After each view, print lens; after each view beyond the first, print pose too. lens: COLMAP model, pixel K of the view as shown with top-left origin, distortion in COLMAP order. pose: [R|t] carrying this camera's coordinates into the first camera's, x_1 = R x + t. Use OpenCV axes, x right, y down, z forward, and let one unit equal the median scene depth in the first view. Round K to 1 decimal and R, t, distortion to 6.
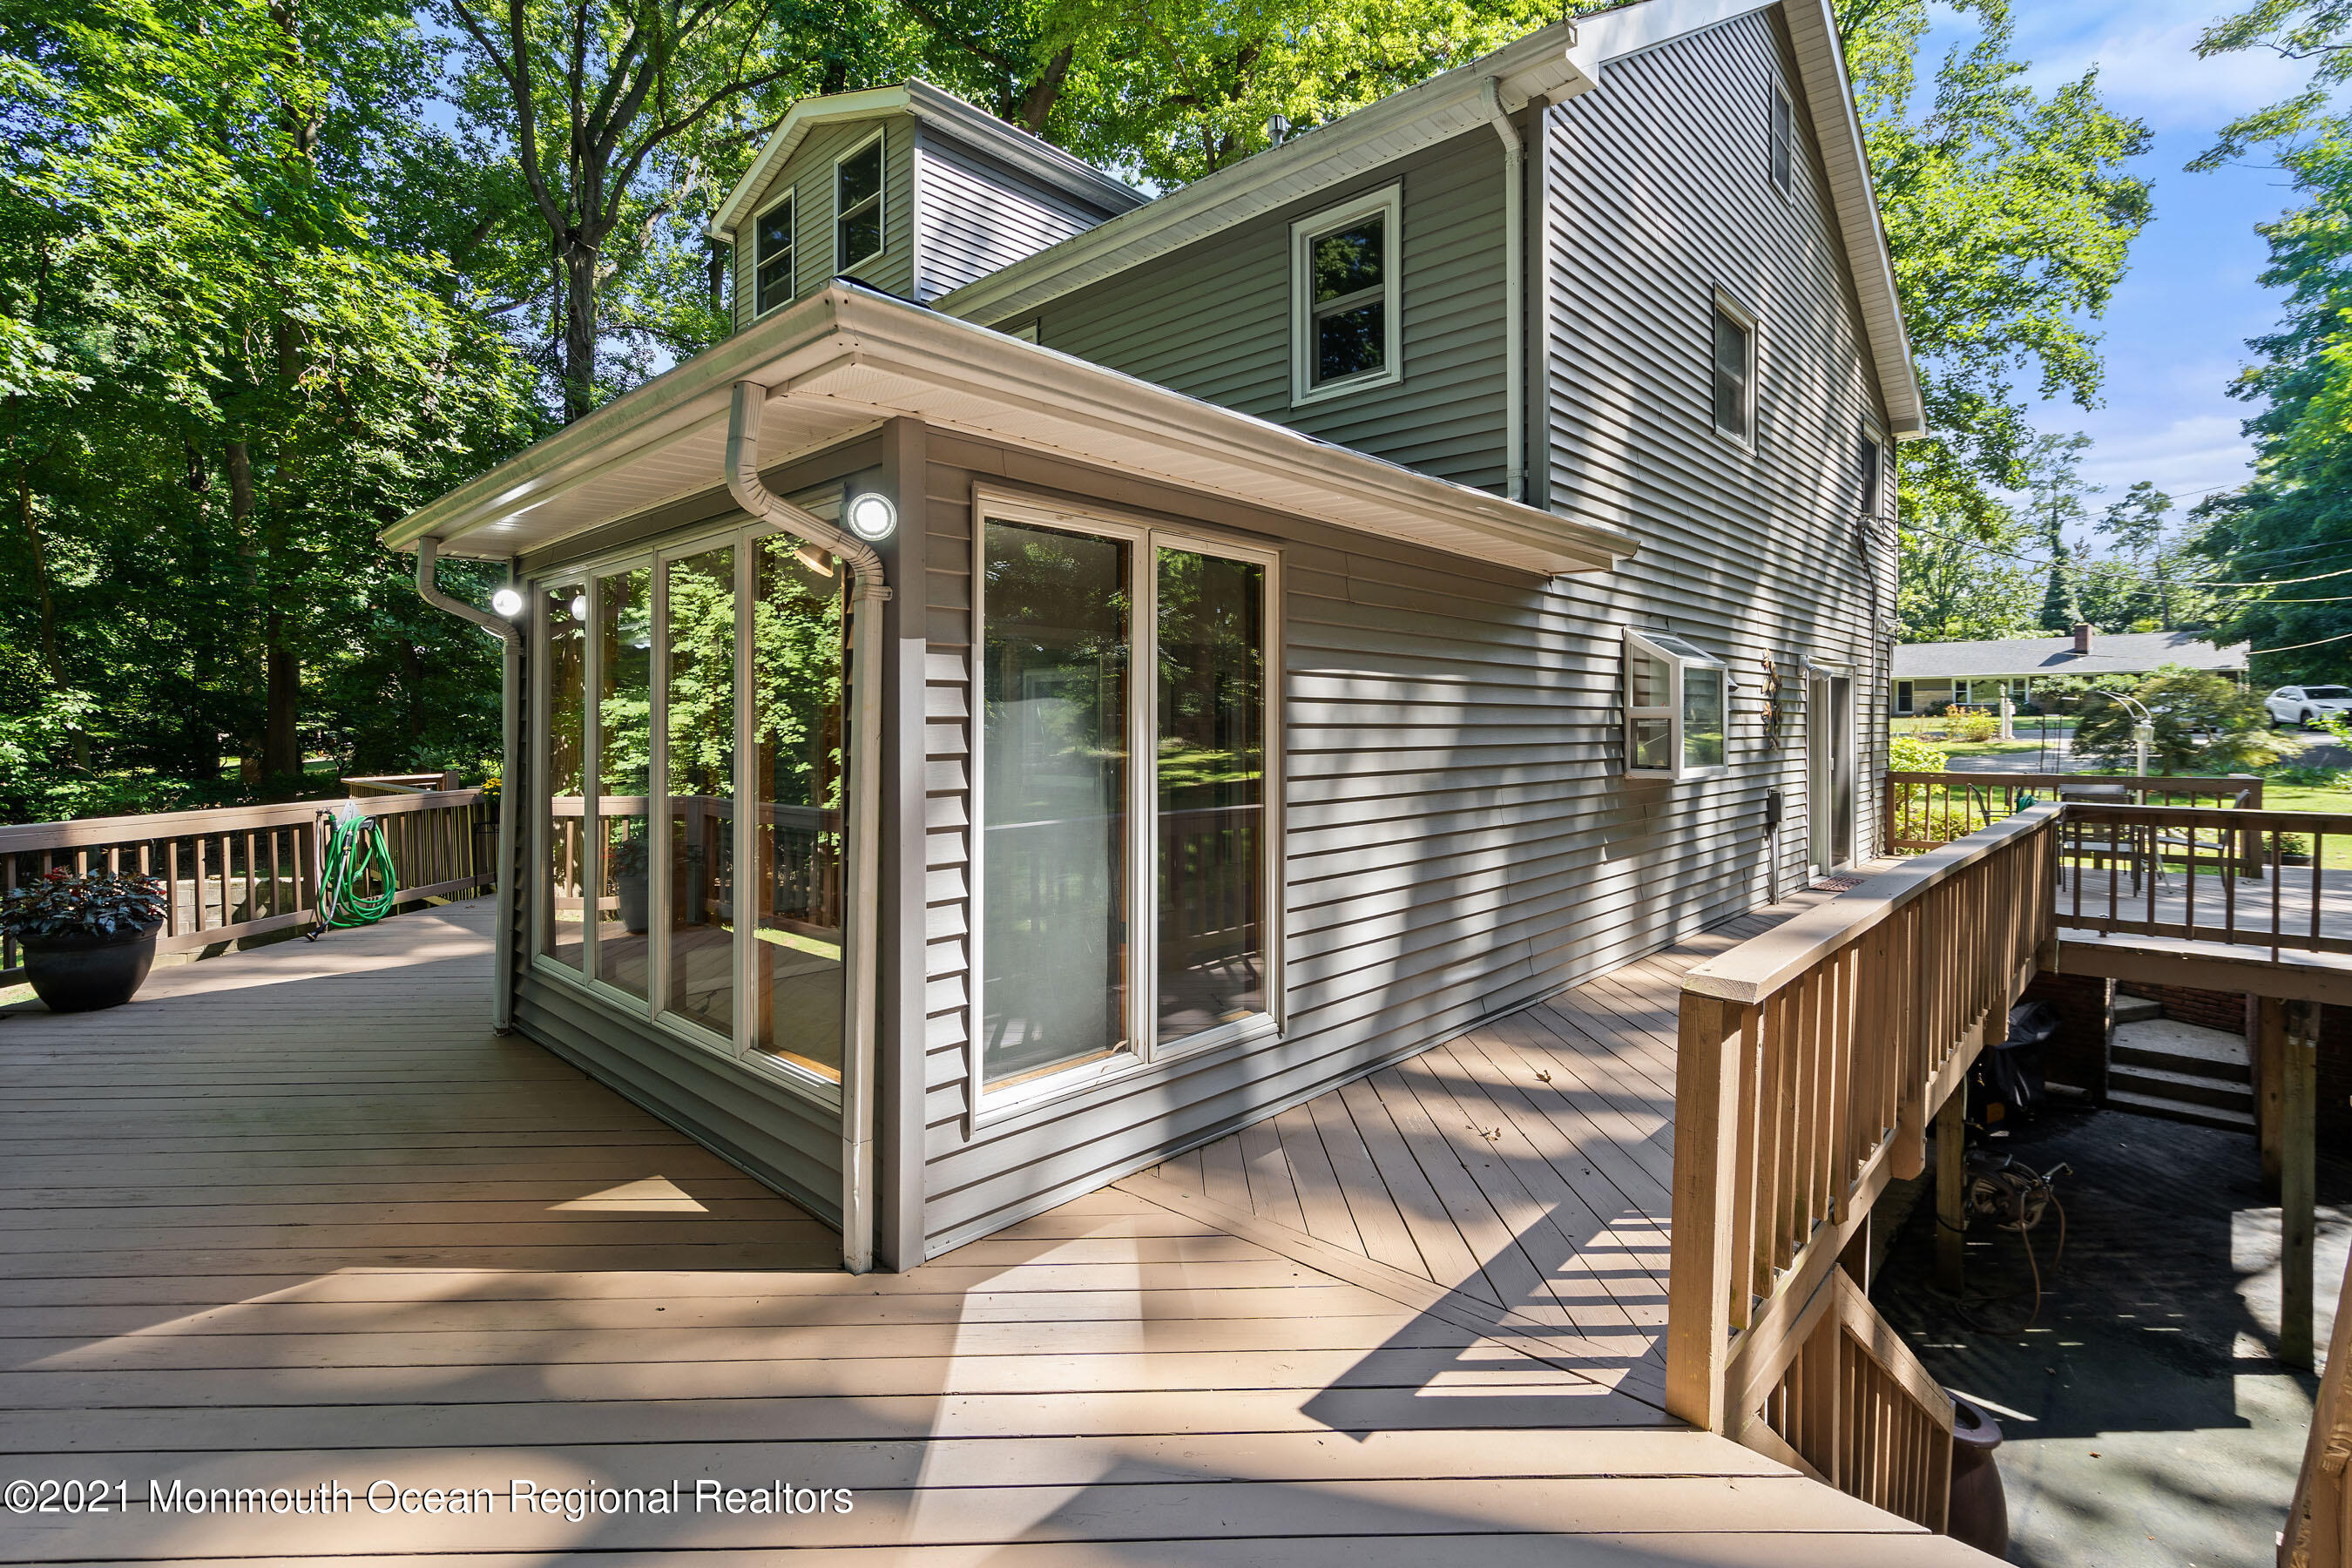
lens RADIAL K [[1102.2, 0, 1167.2], [0, 1102.2, 700.5], [0, 0, 1]] dist [-0.010804, 0.001858]
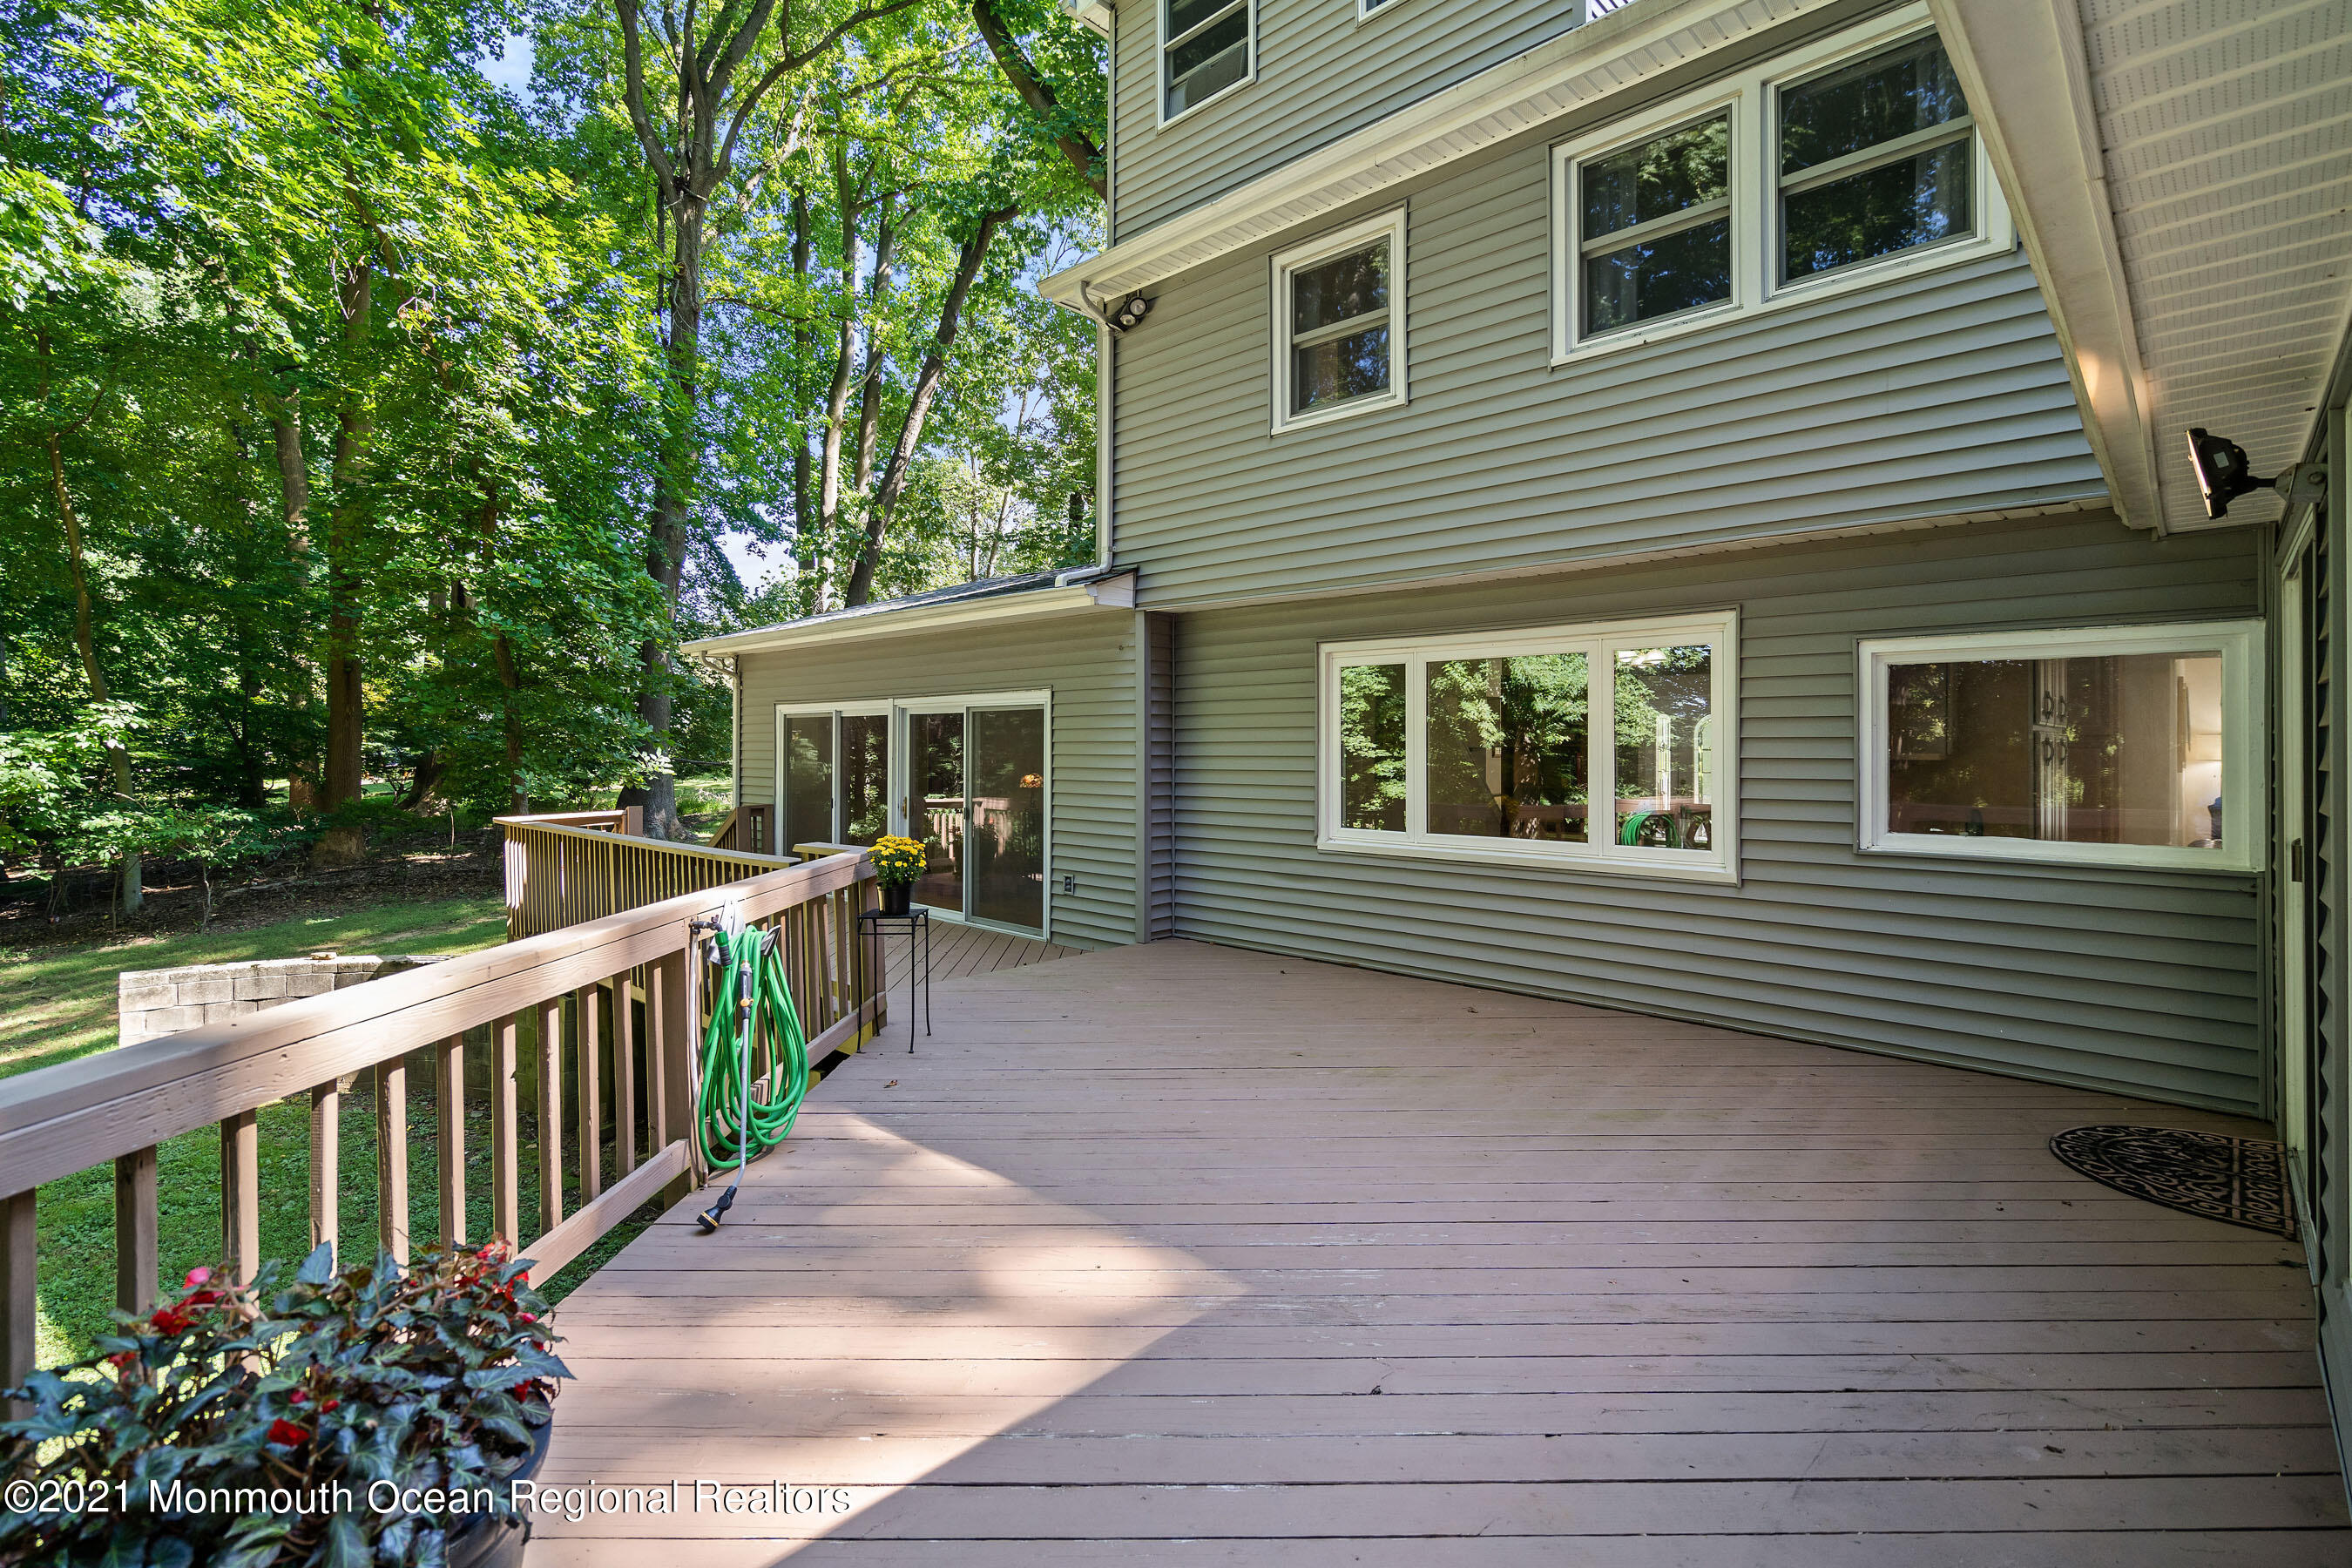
lens RADIAL K [[1084.1, 0, 1156.9], [0, 1084.1, 709.2], [0, 0, 1]] dist [-0.003726, -0.000522]
pose [[0.999930, -0.001069, -0.011760, -0.202798], [0.000959, 0.999956, -0.009353, 0.005233], [0.011769, 0.009341, 0.999887, 0.192336]]
